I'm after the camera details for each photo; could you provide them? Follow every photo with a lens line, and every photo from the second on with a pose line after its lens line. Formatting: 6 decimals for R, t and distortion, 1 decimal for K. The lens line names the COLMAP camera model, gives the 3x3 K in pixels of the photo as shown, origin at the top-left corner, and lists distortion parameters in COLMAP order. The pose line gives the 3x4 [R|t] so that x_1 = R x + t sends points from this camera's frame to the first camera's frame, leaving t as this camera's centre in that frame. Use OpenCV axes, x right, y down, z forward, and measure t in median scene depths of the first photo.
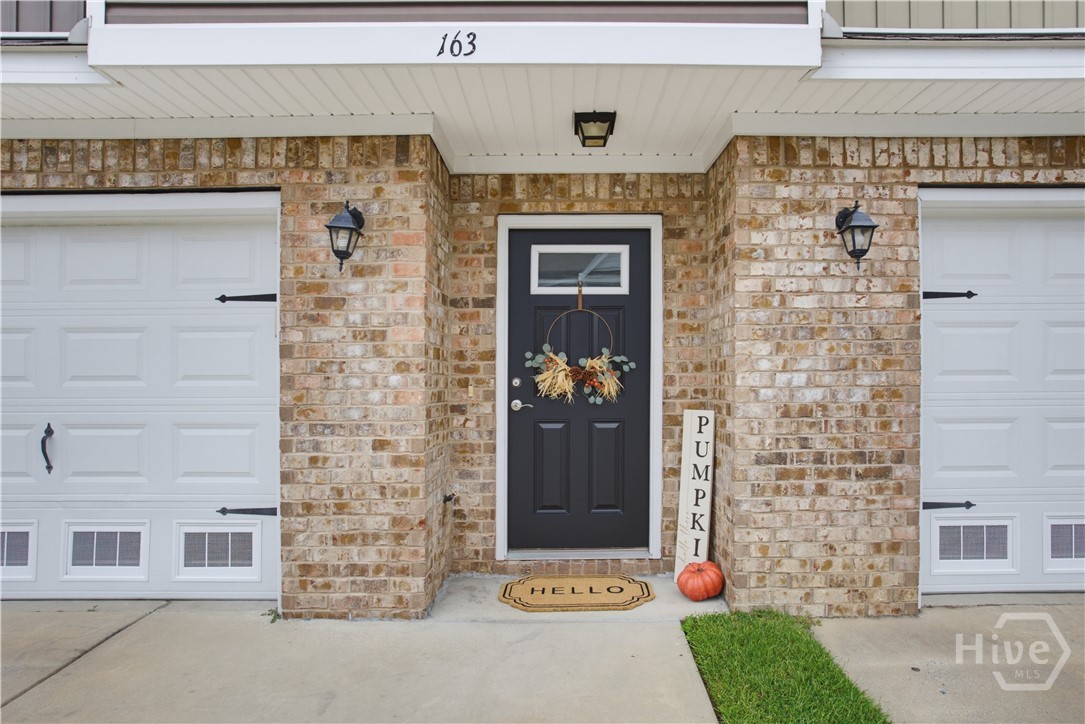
lens RADIAL K [[688.4, 0, 543.1], [0, 688.4, 385.4], [0, 0, 1]] dist [-0.023082, 0.000015]
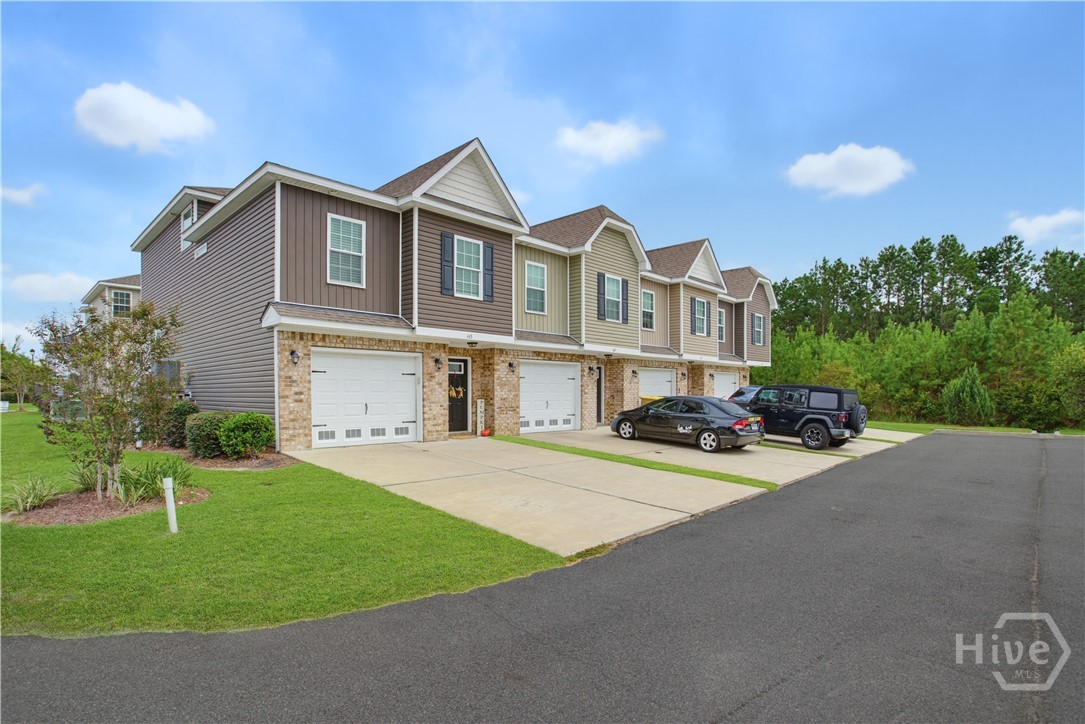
lens RADIAL K [[543.9, 0, 542.5], [0, 543.9, 379.5], [0, 0, 1]] dist [0.000801, 0.000314]
pose [[0.694495, 0.024138, 0.719093, -2.256297], [-0.000759, 0.999461, -0.032816, 0.021181], [-0.719497, 0.022245, 0.694139, -1.991791]]
